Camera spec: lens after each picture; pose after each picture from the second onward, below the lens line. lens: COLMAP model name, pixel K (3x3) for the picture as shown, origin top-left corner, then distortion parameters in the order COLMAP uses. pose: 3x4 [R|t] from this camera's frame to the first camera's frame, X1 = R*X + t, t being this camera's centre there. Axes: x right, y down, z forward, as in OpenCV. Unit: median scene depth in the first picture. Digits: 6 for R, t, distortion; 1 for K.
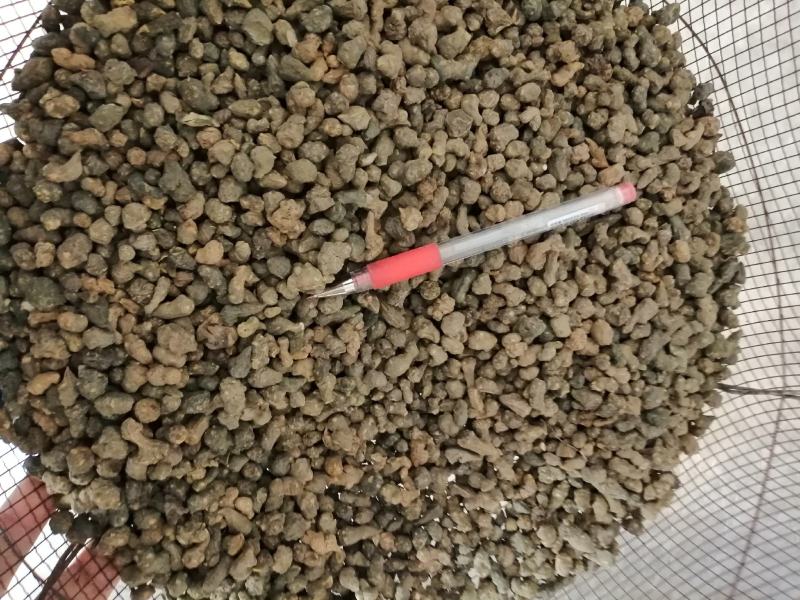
lens RADIAL K [[676.7, 0, 400.0], [0, 676.7, 300.0], [0, 0, 1]] dist [0.080568, -0.179825]
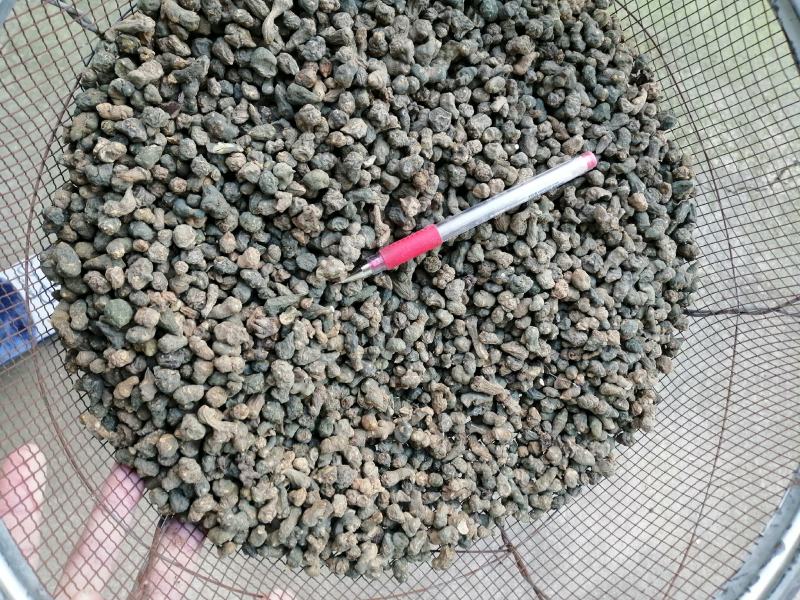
lens RADIAL K [[668.3, 0, 400.0], [0, 668.3, 300.0], [0, 0, 1]] dist [0.111259, -0.290843]
pose [[0.990996, -0.130669, 0.029198, -0.054921], [0.128970, 0.990177, 0.054007, -0.022870], [-0.035968, -0.049755, 0.998114, -0.162536]]
